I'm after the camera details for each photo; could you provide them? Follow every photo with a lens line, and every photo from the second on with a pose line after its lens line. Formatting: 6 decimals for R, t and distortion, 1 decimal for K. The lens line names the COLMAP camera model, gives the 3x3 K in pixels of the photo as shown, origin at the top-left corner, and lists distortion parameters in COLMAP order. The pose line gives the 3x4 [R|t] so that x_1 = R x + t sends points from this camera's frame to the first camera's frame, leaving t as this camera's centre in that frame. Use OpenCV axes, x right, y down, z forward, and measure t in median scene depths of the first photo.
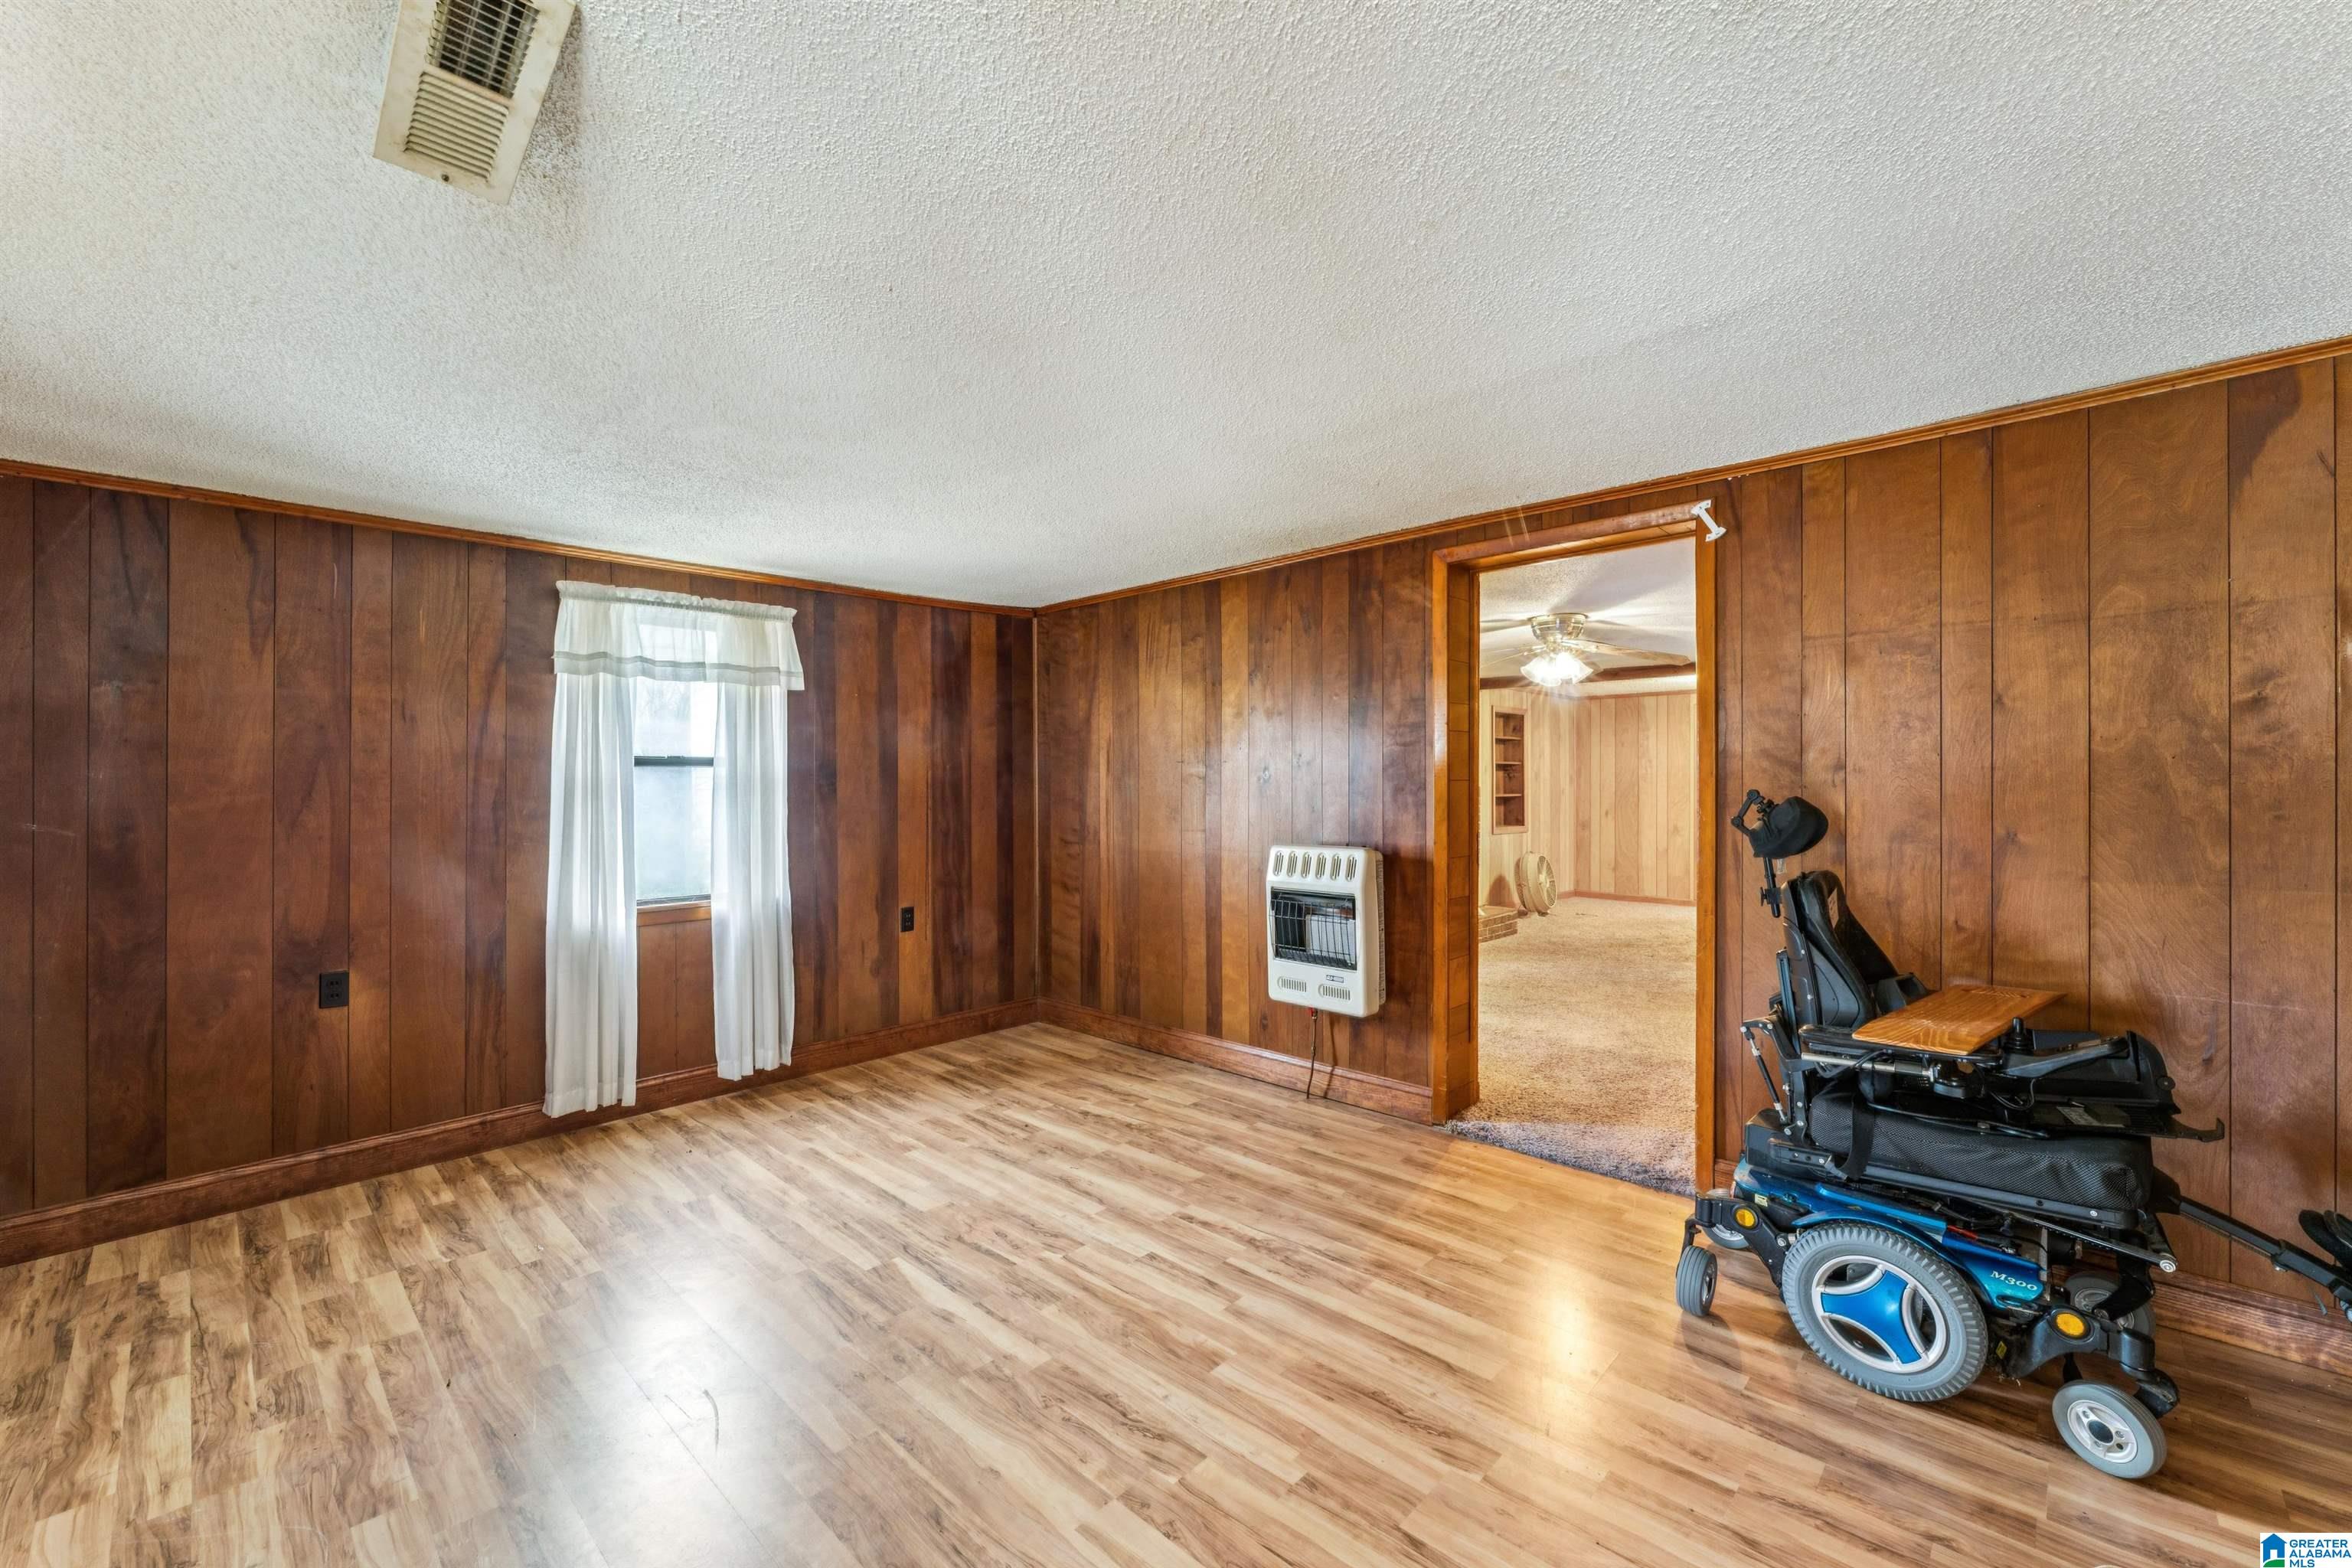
lens RADIAL K [[950.8, 0, 1176.4], [0, 950.8, 778.9], [0, 0, 1]] dist [-0.000949, 0.001206]
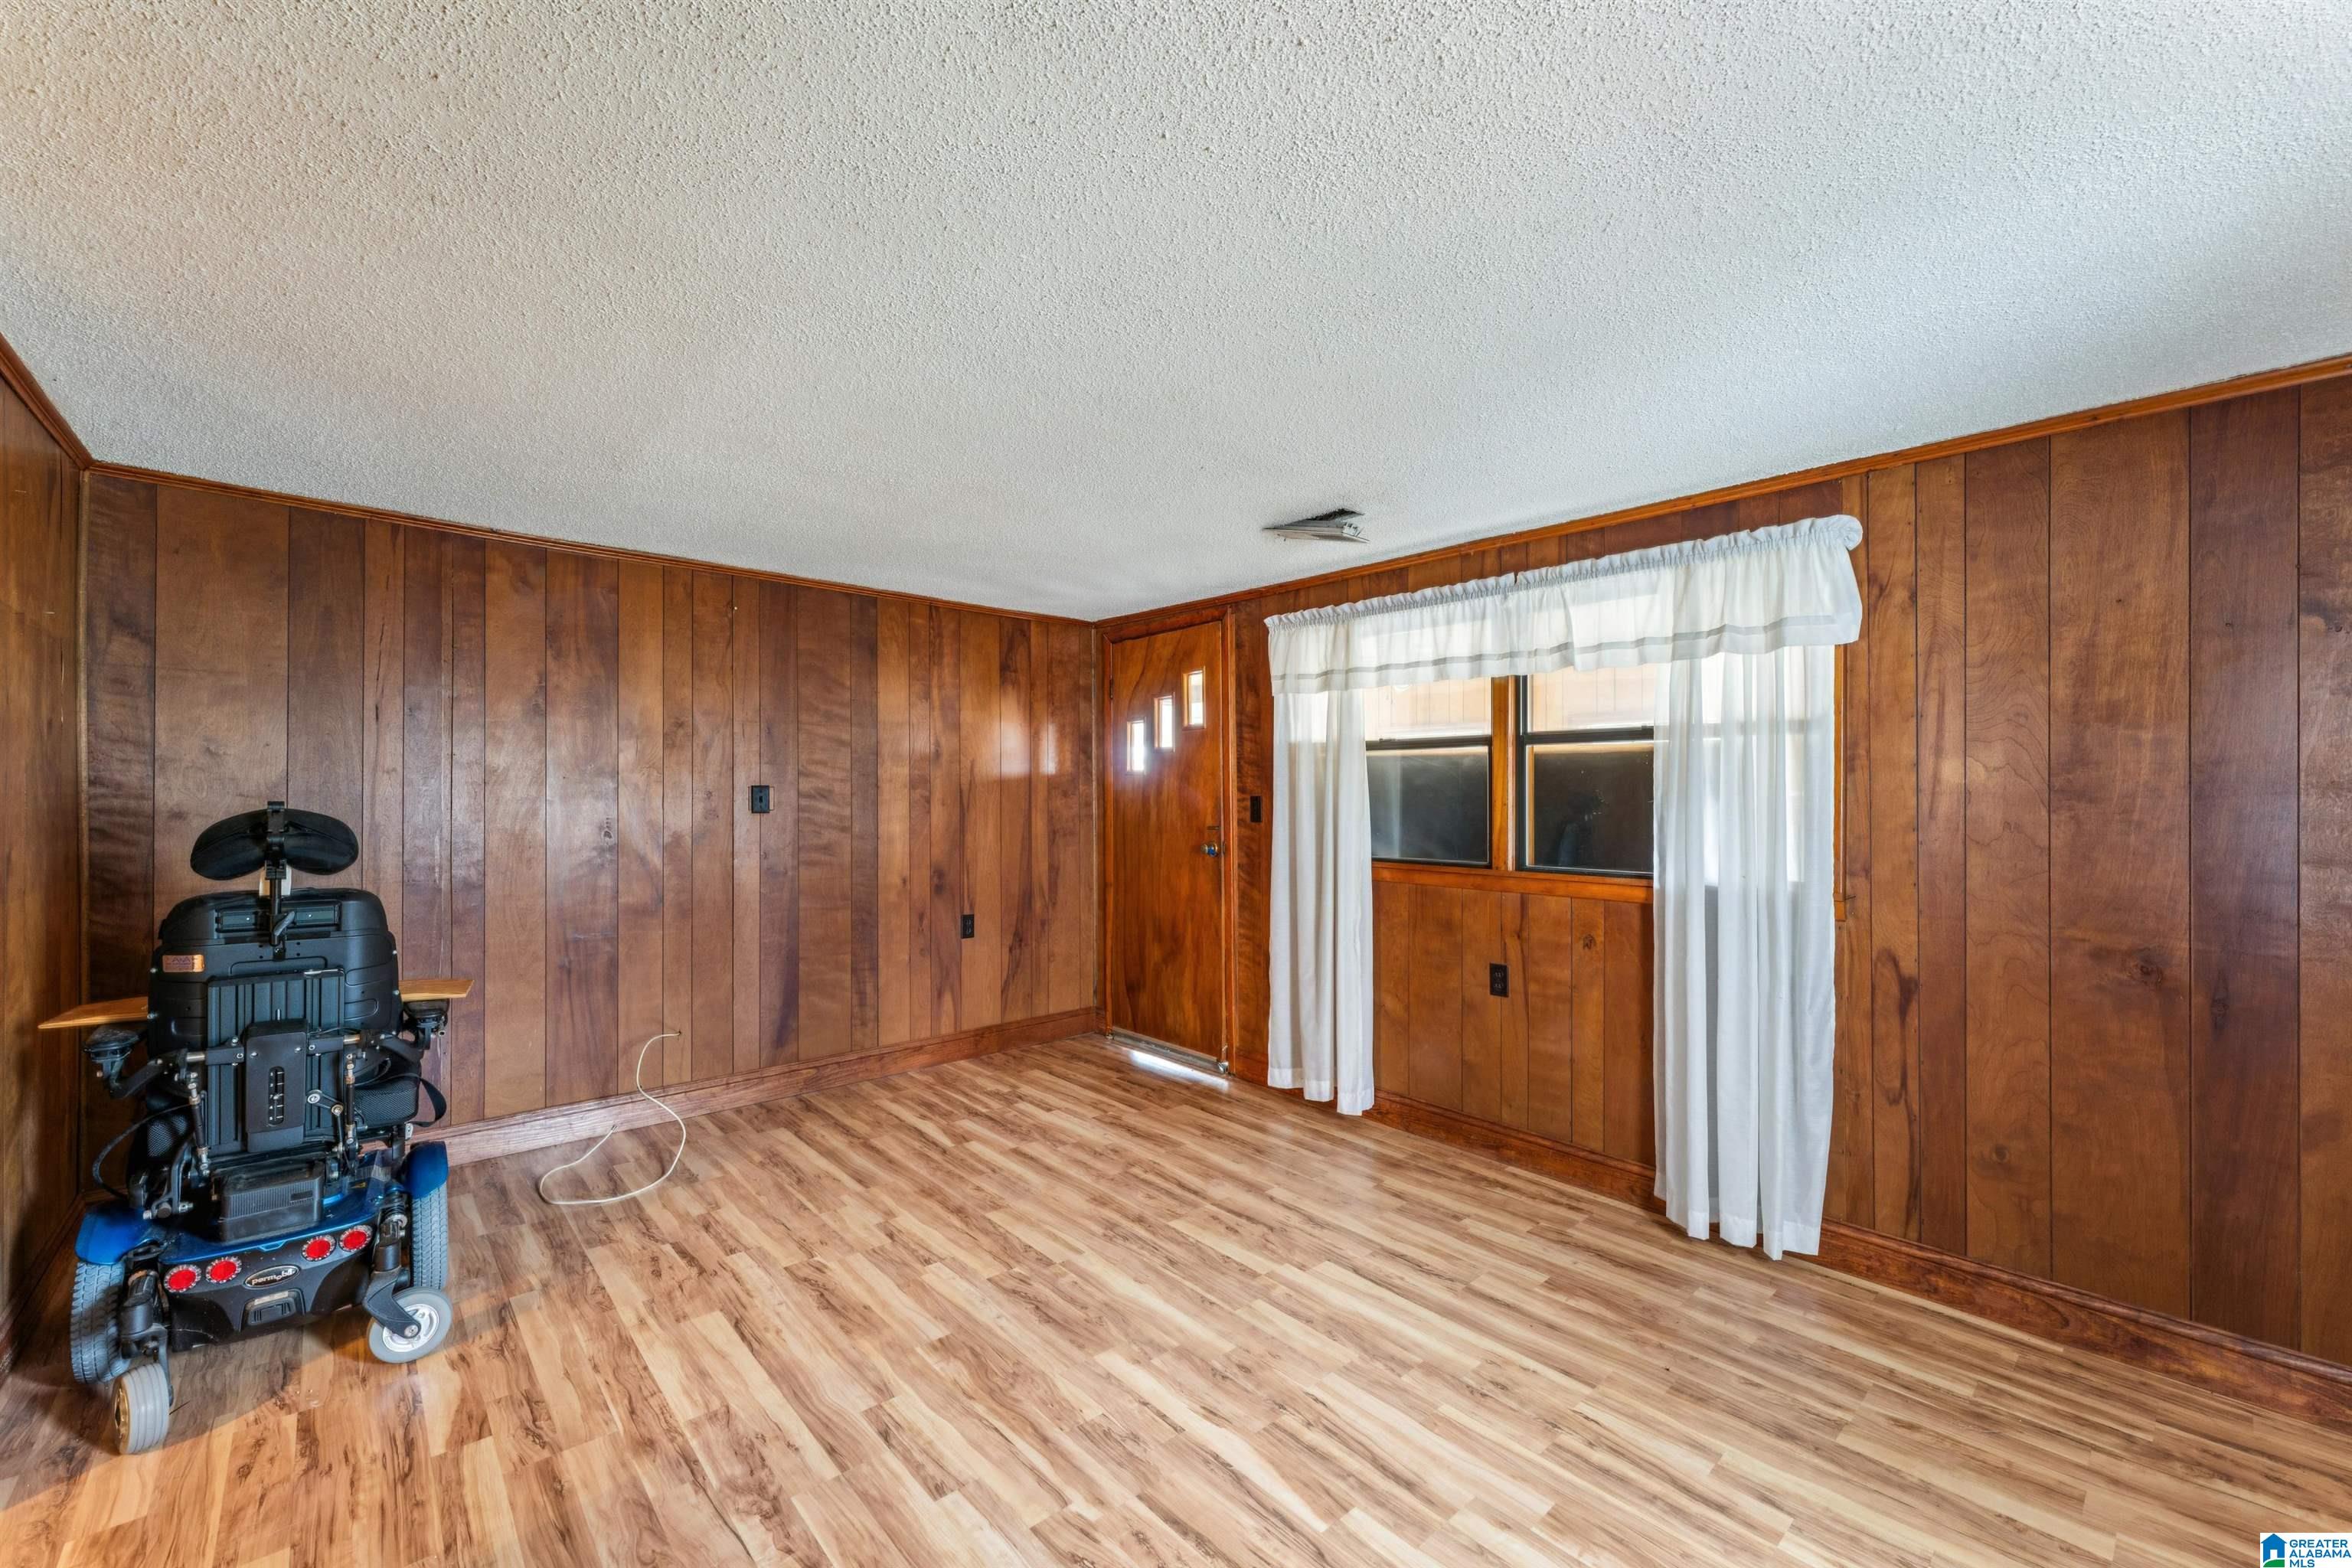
lens RADIAL K [[950.8, 0, 1172.4], [0, 950.8, 788.8], [0, 0, 1]] dist [-0.000949, 0.001206]
pose [[-0.996754, 0.003569, 0.080425, -0.284518], [0.002717, 0.999939, -0.010705, 0.010819], [-0.080458, -0.010451, -0.996703, 1.911886]]
